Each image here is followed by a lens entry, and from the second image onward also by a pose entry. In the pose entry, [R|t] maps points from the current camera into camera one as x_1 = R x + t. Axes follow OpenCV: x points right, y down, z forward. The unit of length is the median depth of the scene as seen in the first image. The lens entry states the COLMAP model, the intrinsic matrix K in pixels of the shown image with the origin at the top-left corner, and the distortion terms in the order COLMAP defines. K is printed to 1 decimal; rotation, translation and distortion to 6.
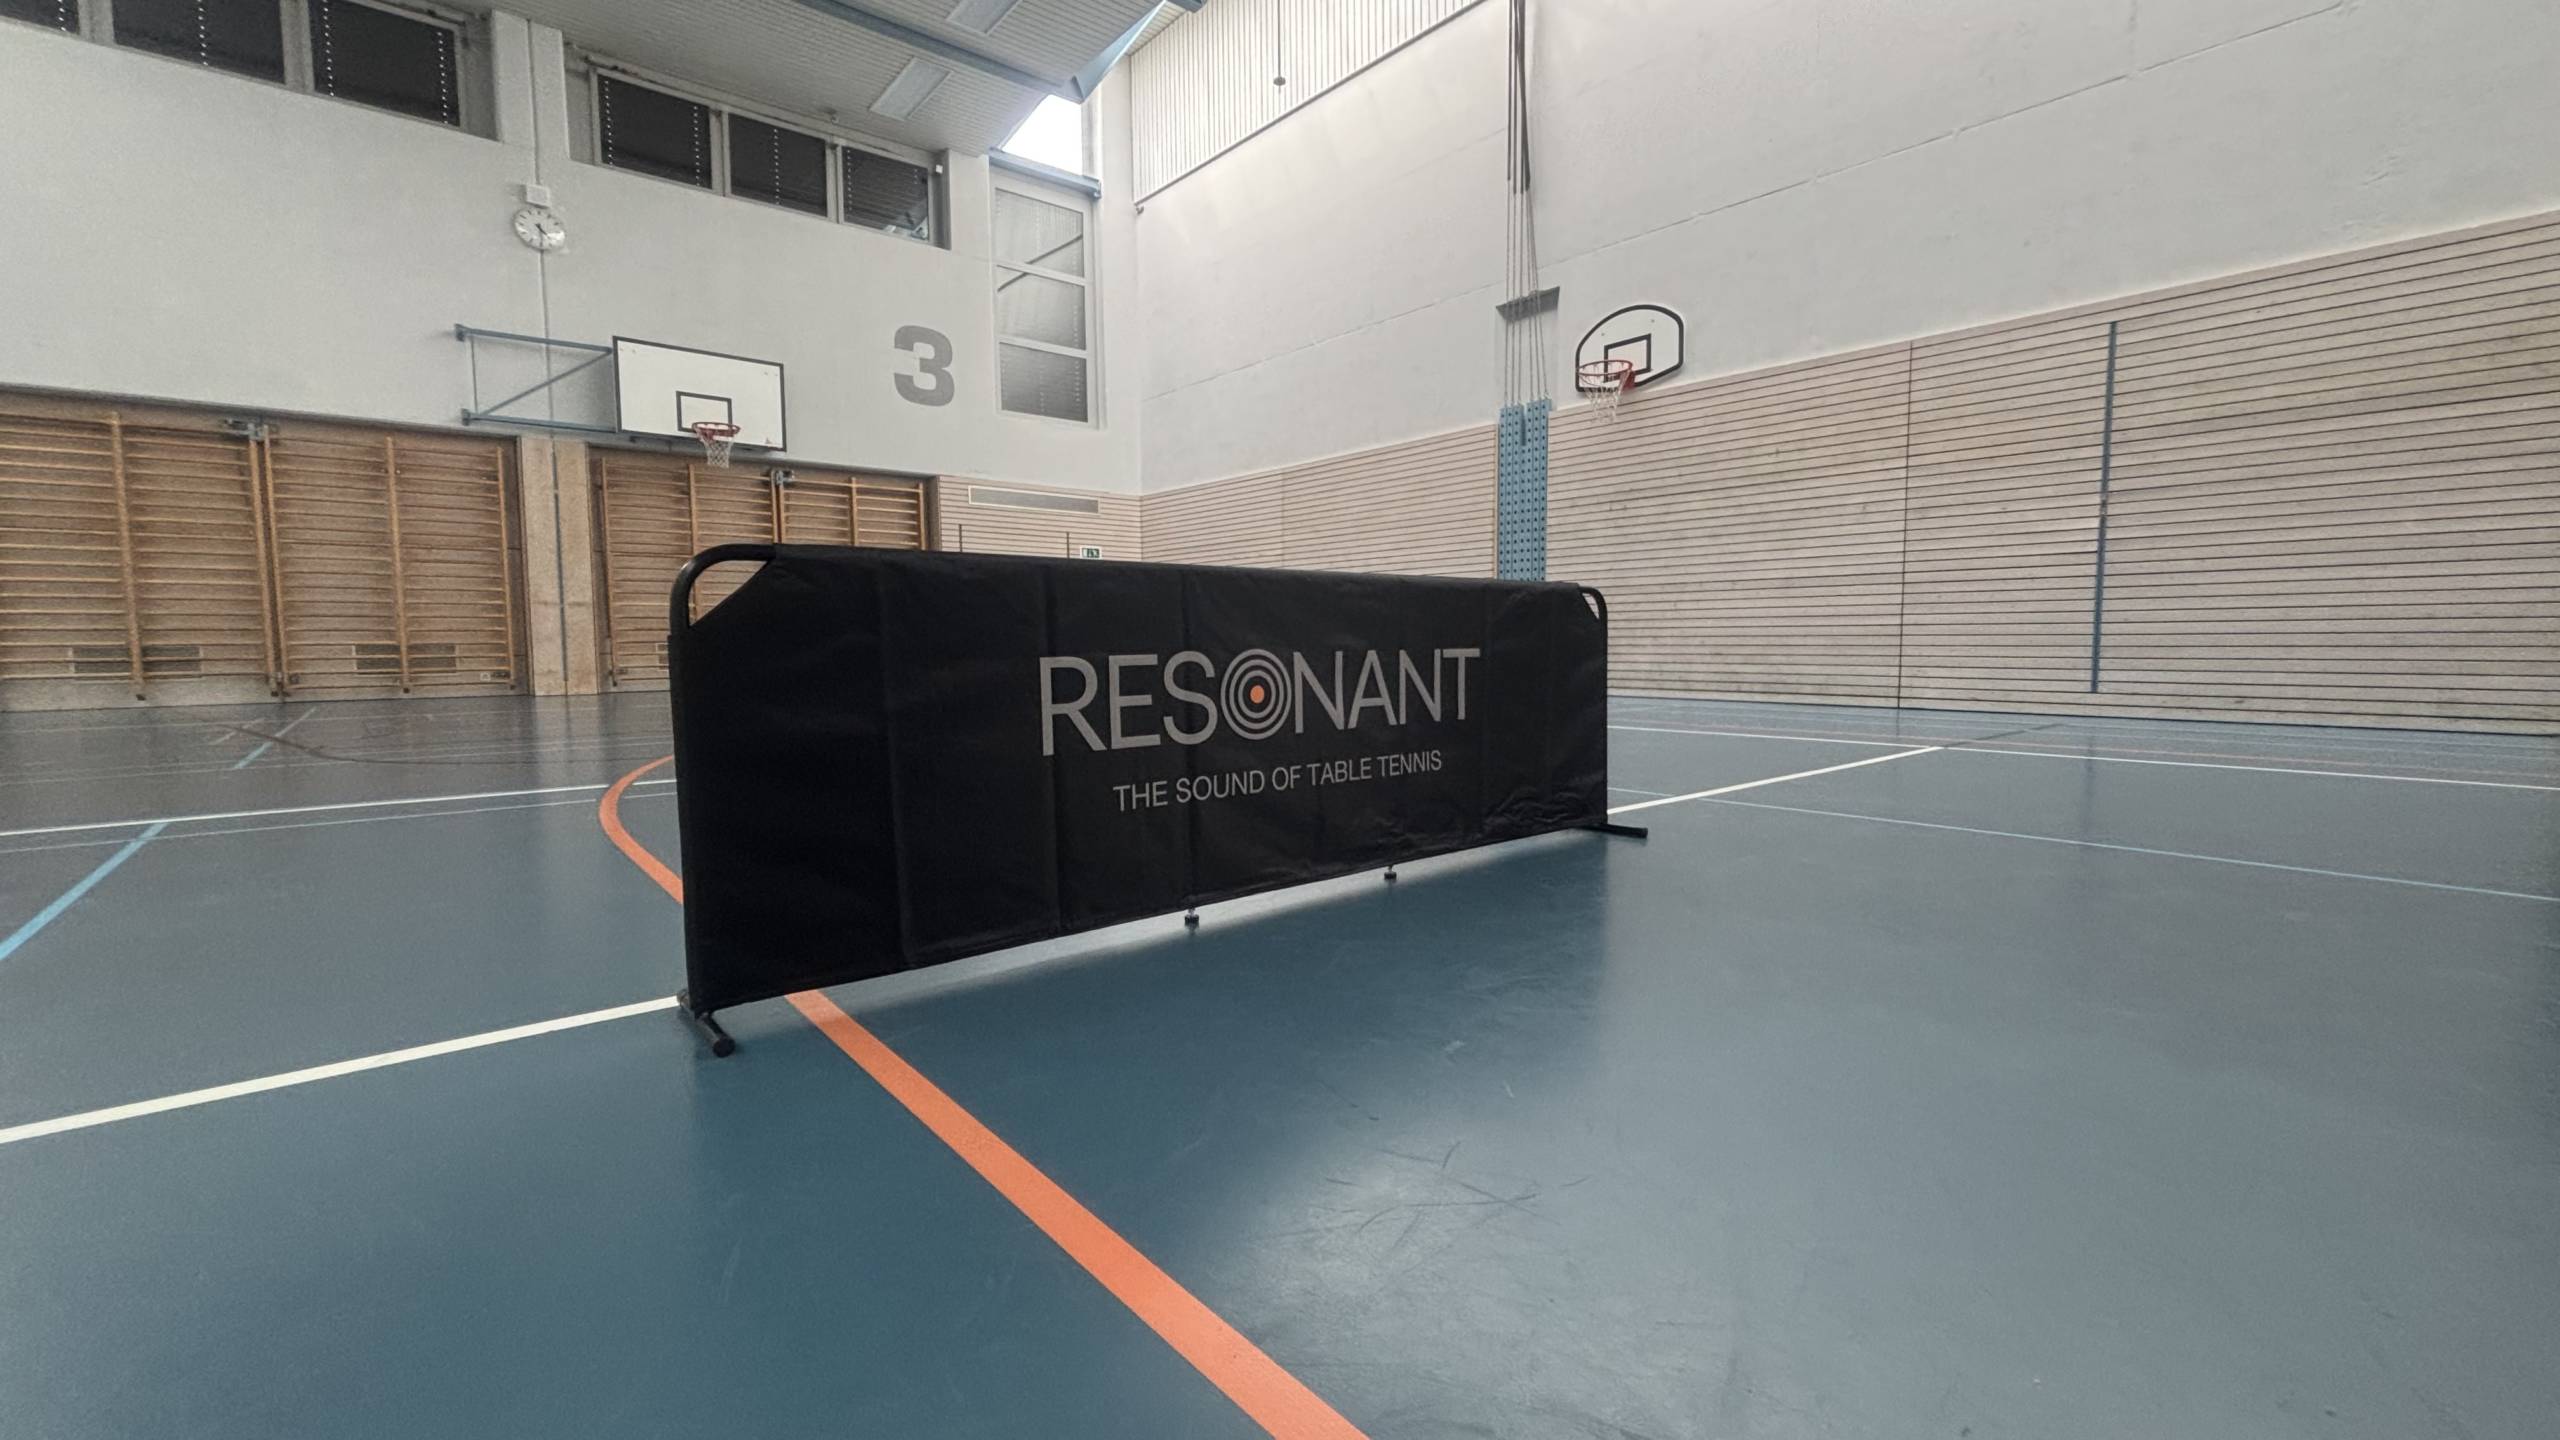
lens RADIAL K [[1091.5, 0, 1326.7], [0, 1091.5, 707.9], [0, 0, 1]] dist [-0.012501, 0.005881]
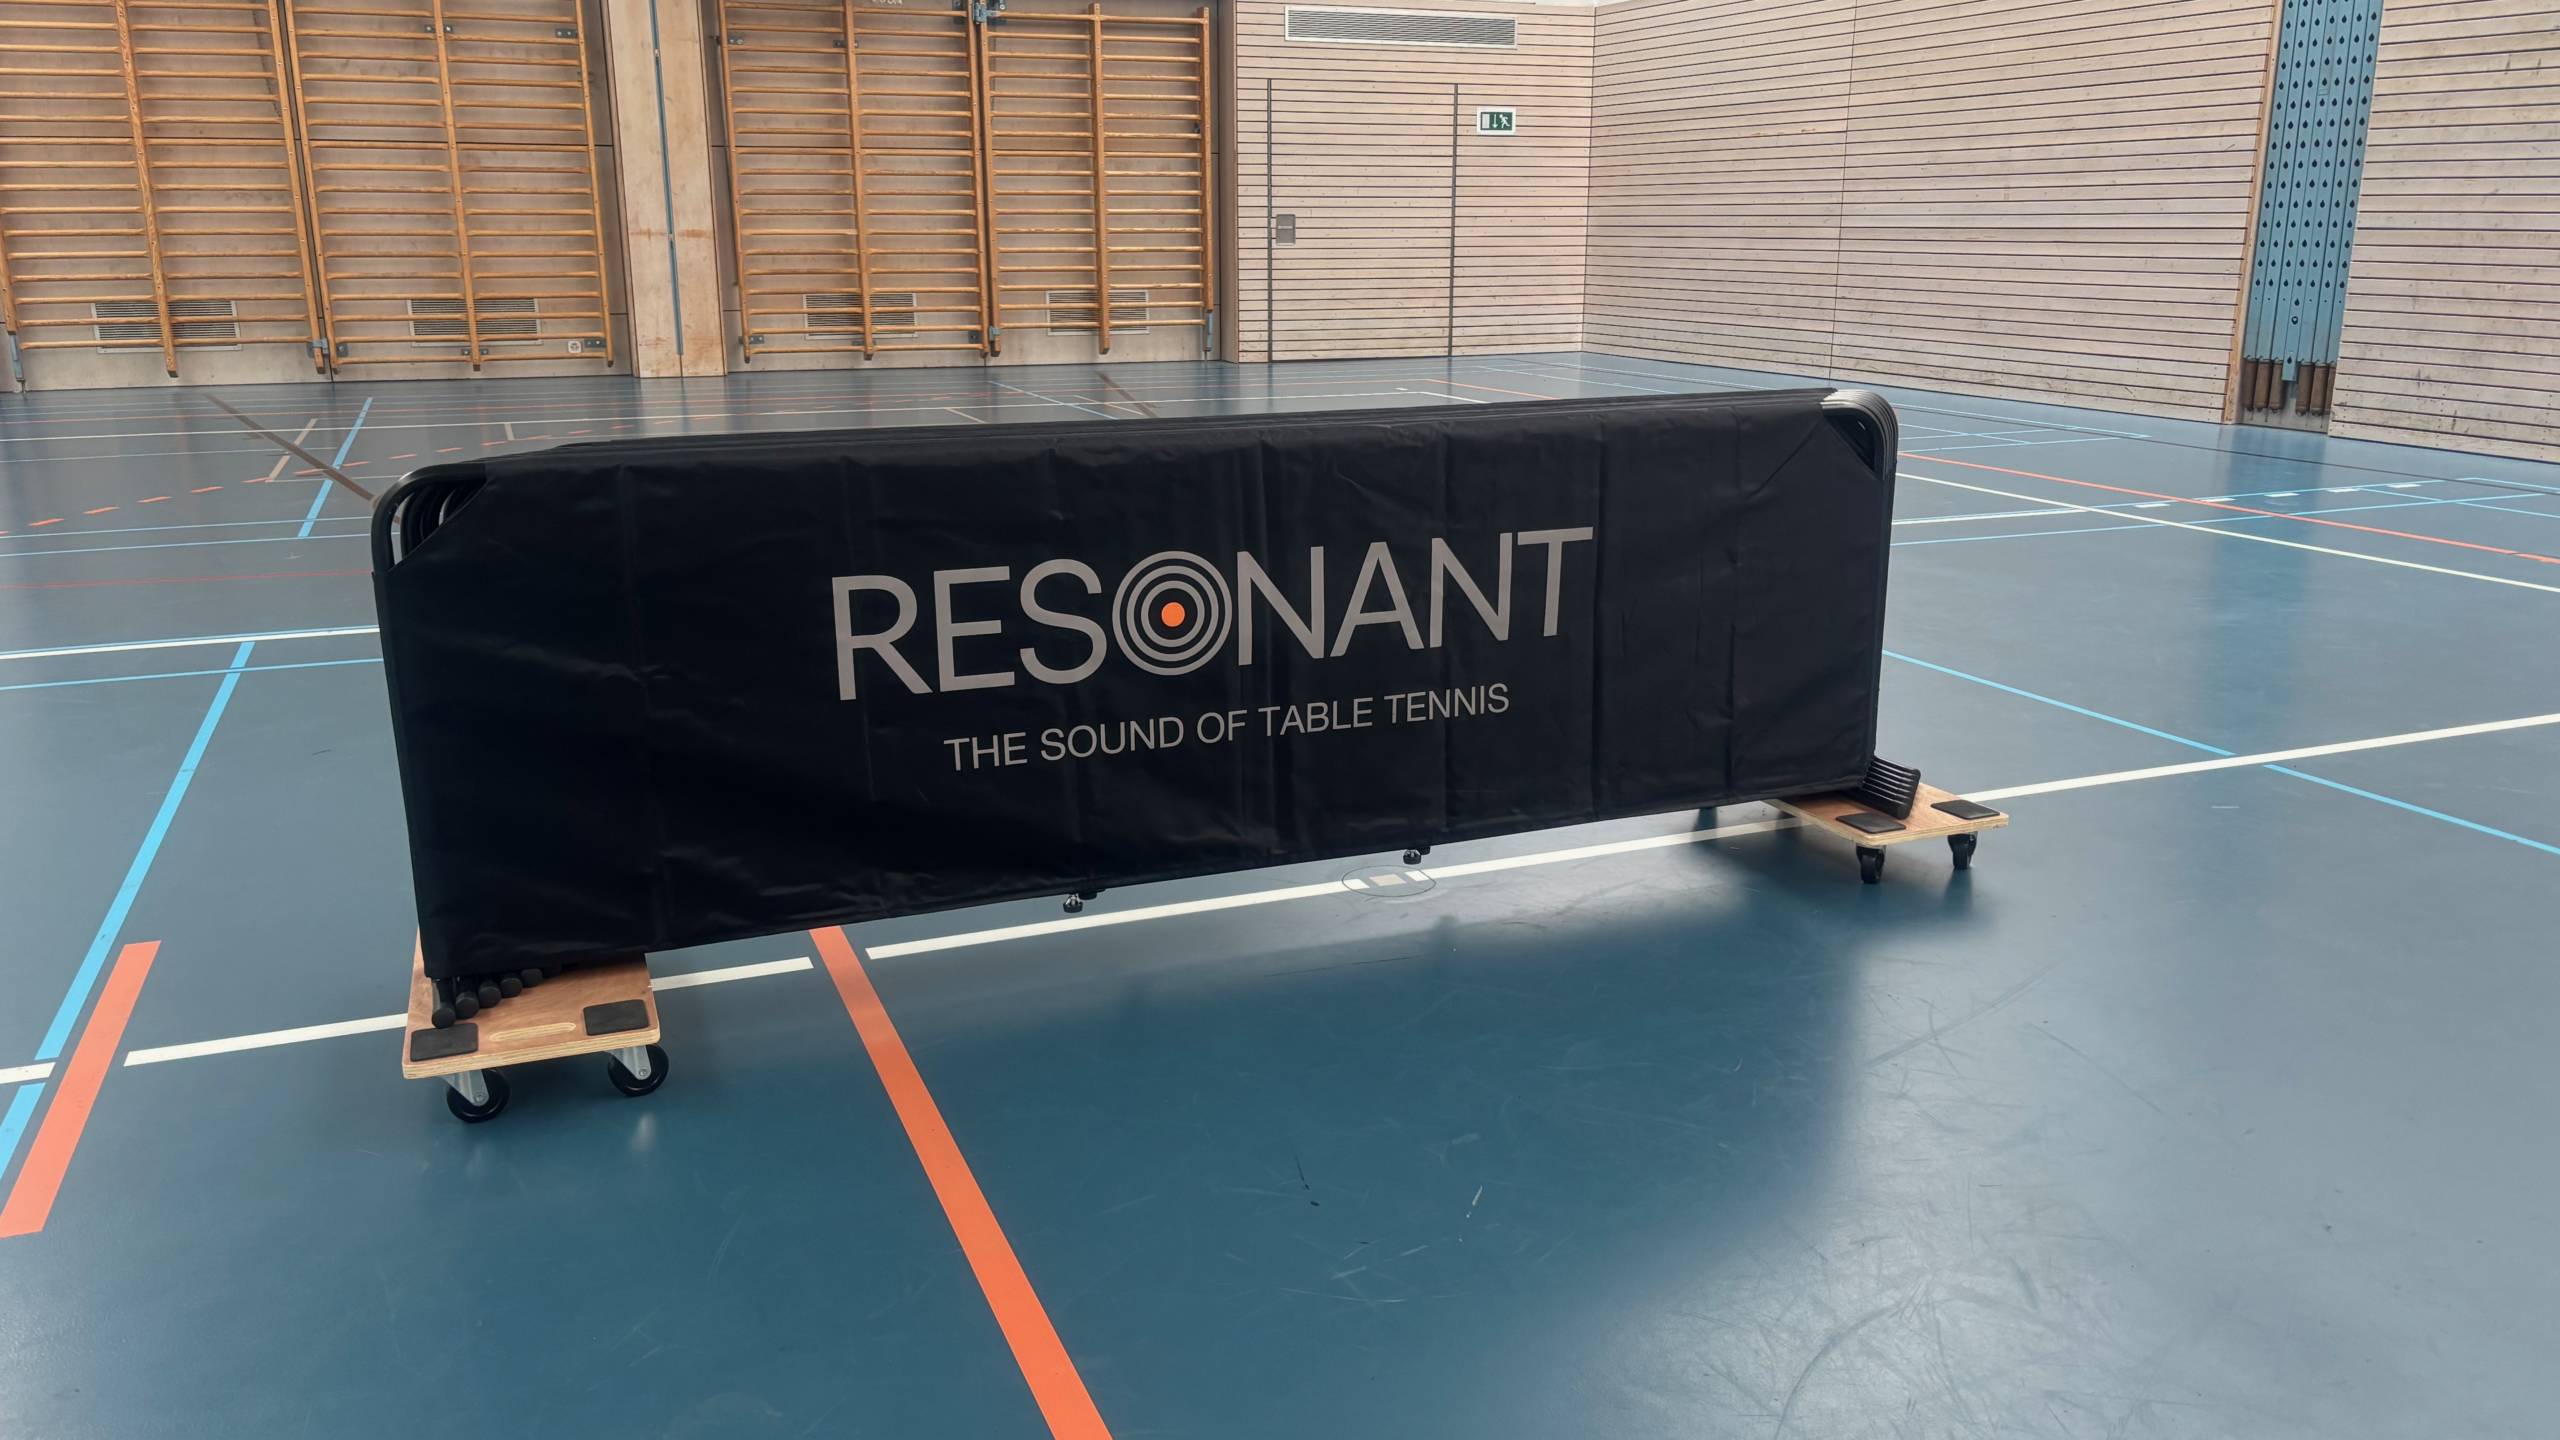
lens RADIAL K [[2018.7, 0, 1303.3], [0, 2018.7, 710.3], [0, 0, 1]] dist [0.053678, -0.060937]
pose [[0.939527, 0.077076, -0.333690, 0.087750], [-0.021108, 0.985526, 0.168204, -0.032903], [0.341825, -0.150989, 0.927555, -0.040476]]
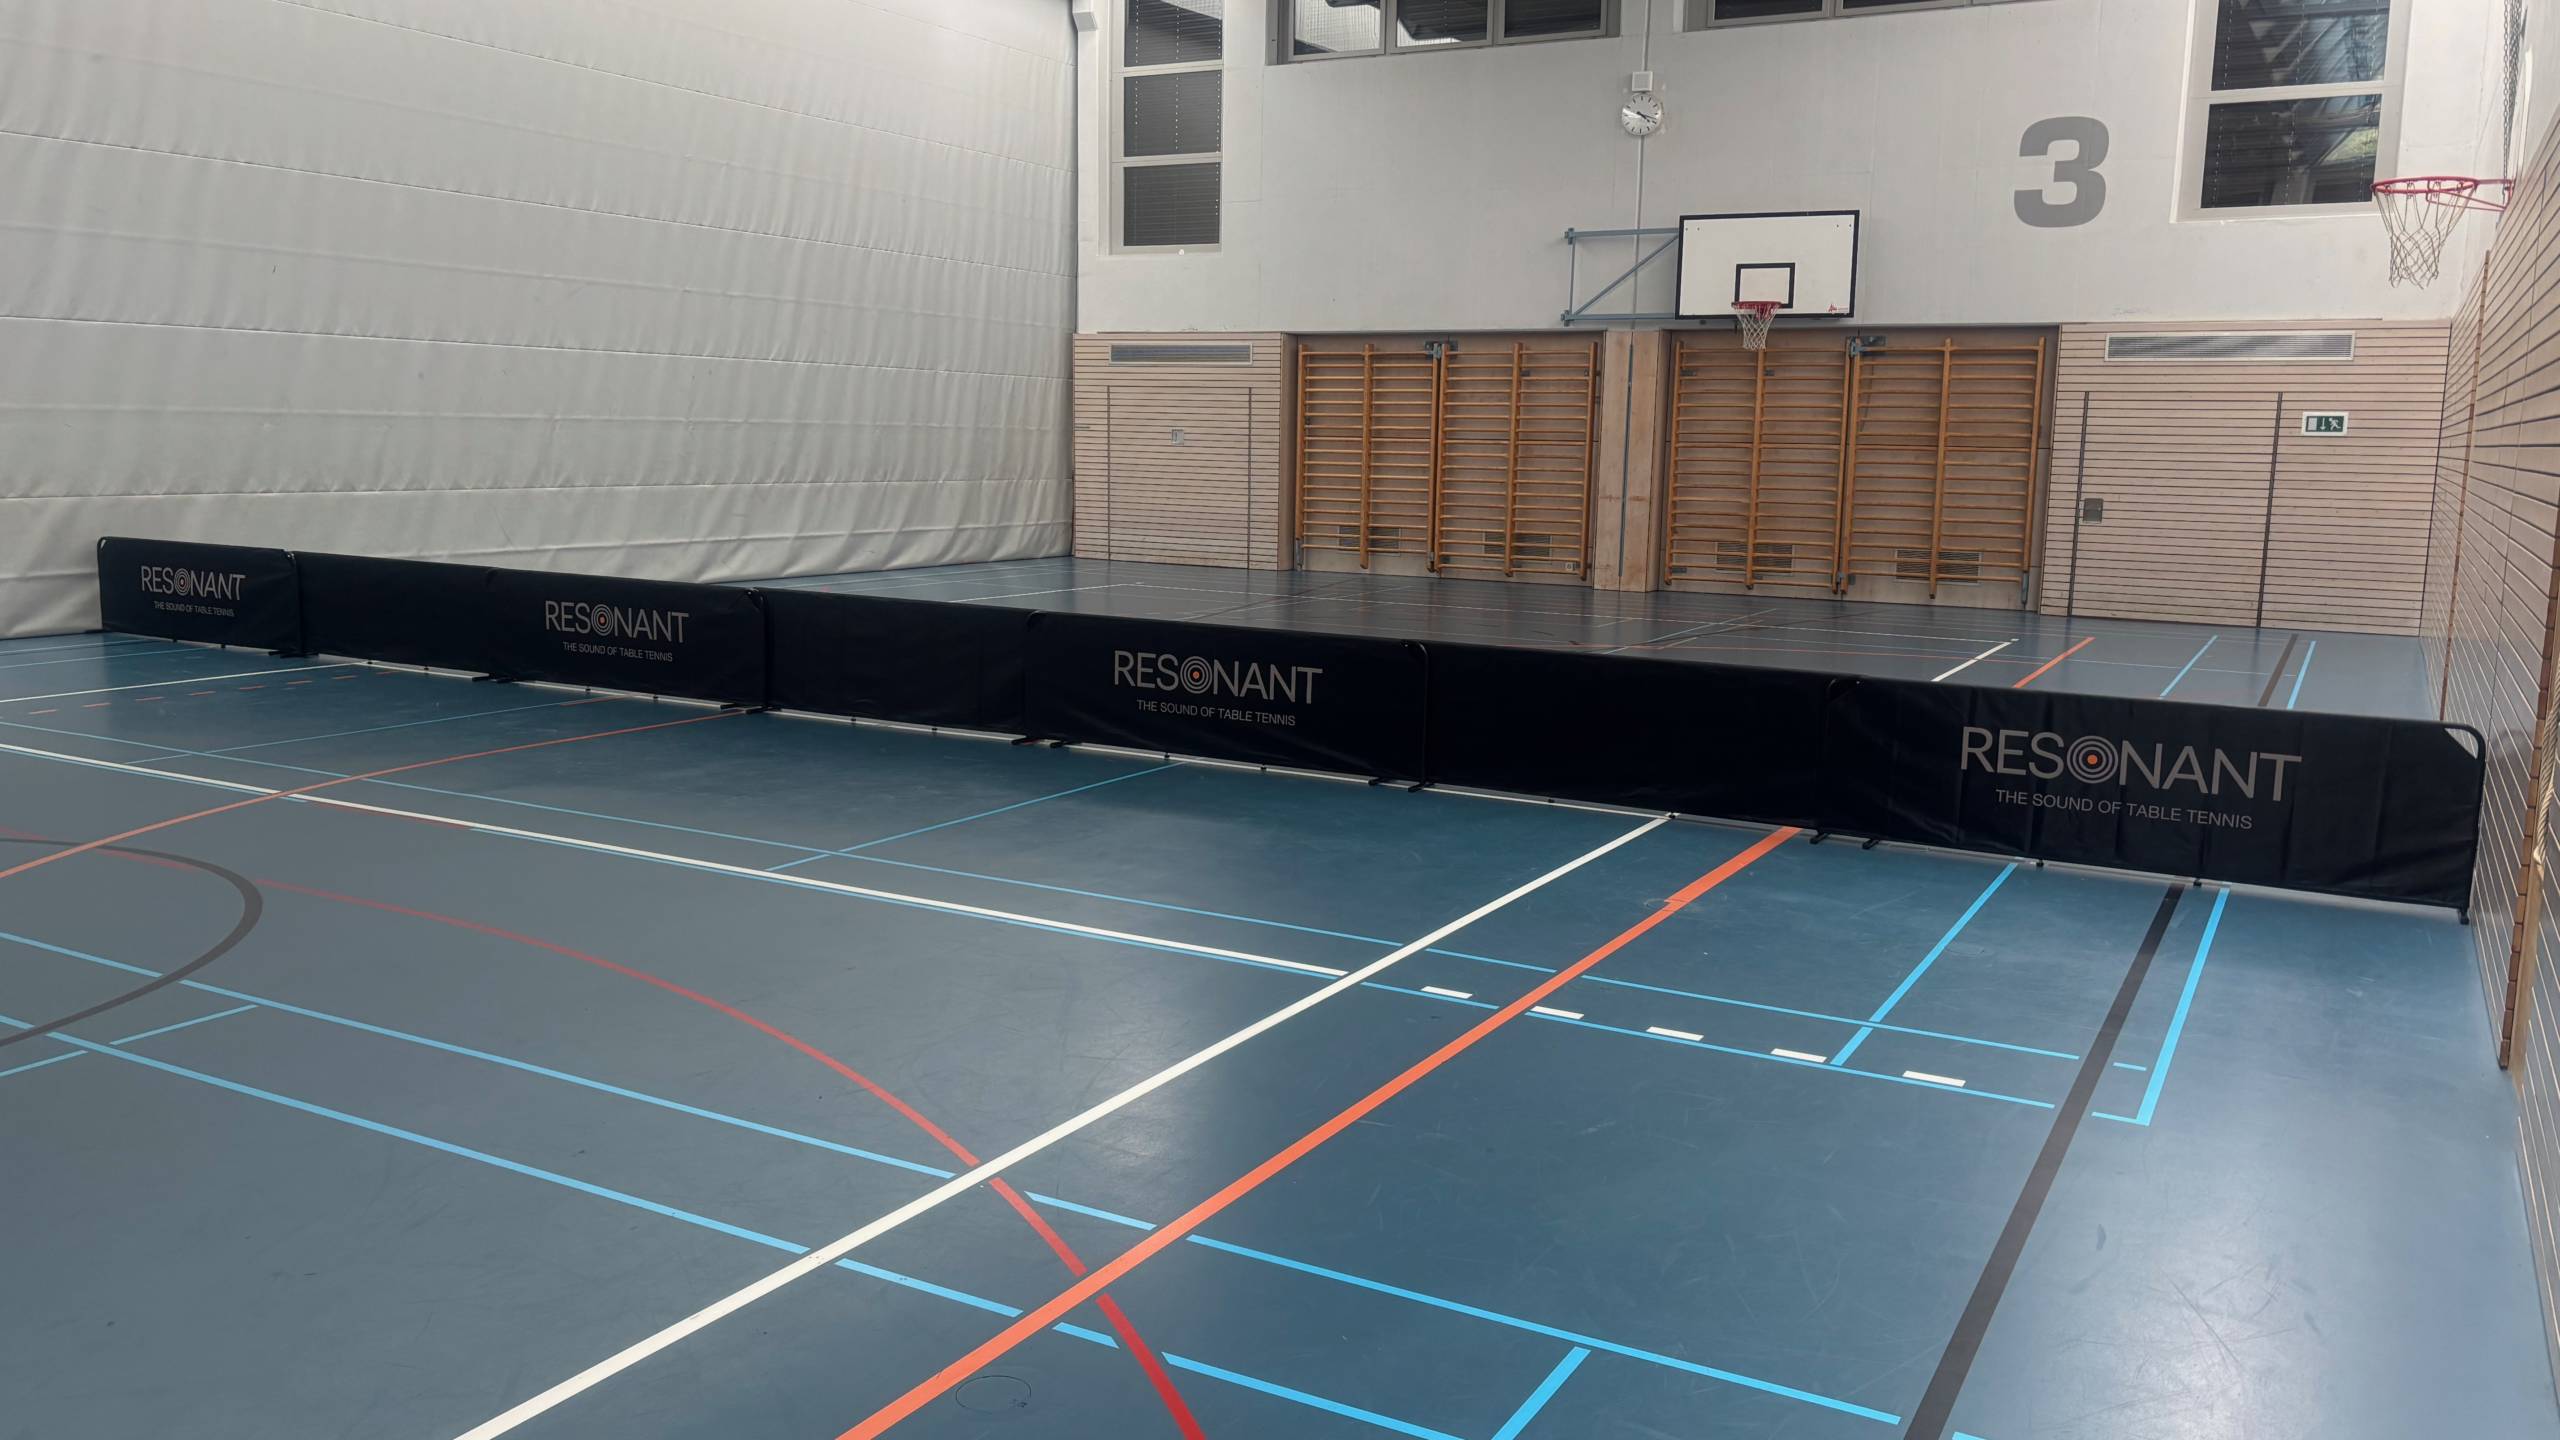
lens RADIAL K [[1926.9, 0, 1280.0], [0, 1926.9, 720.0], [0, 0, 1]] dist [0.080003, -0.094813]
pose [[0.316616, 0.143275, -0.937671, 1.046506], [-0.089608, 0.988624, 0.120803, -0.095919], [0.944312, 0.045775, 0.325853, 0.163386]]
